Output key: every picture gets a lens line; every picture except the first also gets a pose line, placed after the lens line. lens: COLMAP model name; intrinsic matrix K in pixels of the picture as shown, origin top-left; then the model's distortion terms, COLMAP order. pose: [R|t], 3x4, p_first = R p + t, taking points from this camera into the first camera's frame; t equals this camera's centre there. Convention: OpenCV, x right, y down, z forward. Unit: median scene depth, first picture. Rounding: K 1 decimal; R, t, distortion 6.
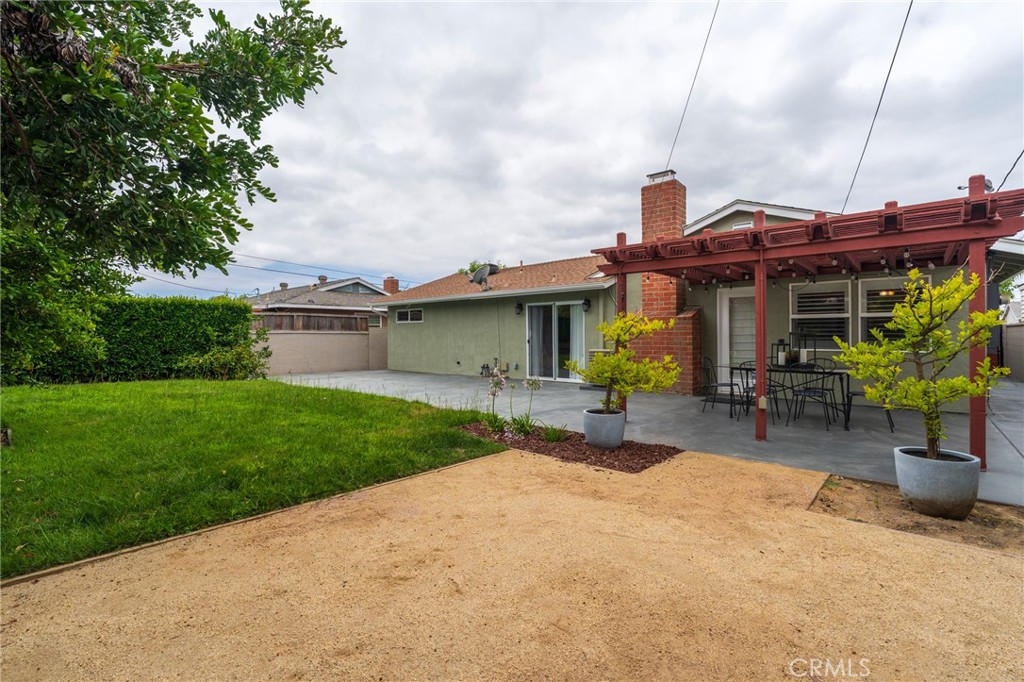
lens RADIAL K [[469.3, 0, 512.9], [0, 469.3, 350.4], [0, 0, 1]] dist [-0.001790, -0.000193]
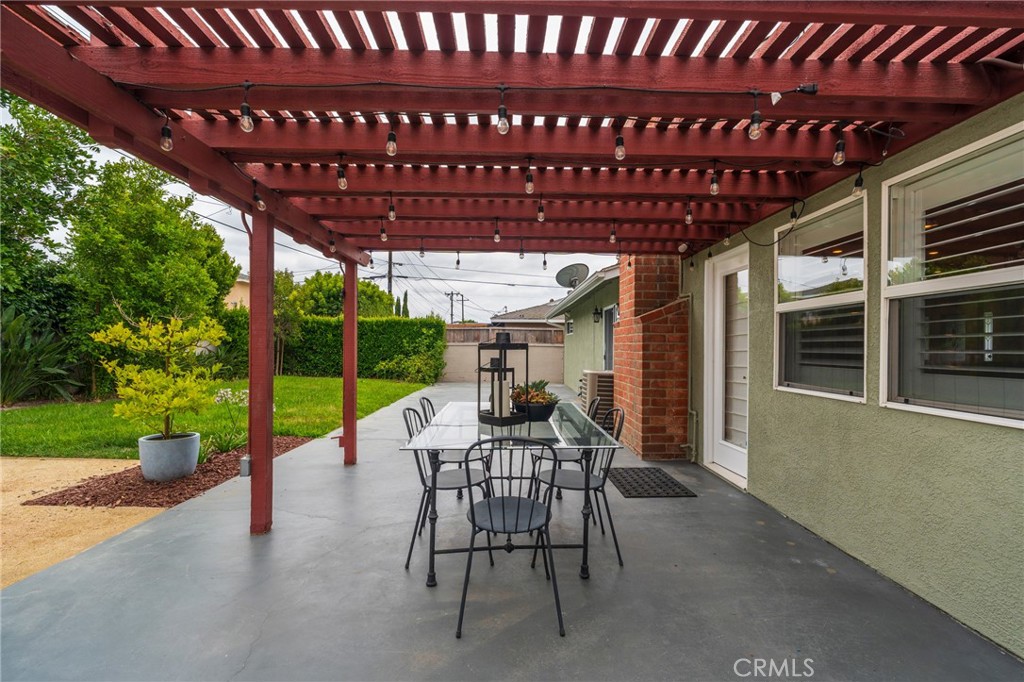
lens RADIAL K [[469.3, 0, 512.9], [0, 469.3, 350.4], [0, 0, 1]] dist [-0.001790, -0.000193]
pose [[0.654571, 0.014709, -0.755857, 0.509262], [-0.038060, 0.999184, -0.013516, -0.014185], [0.755041, 0.037615, 0.654597, 0.377570]]
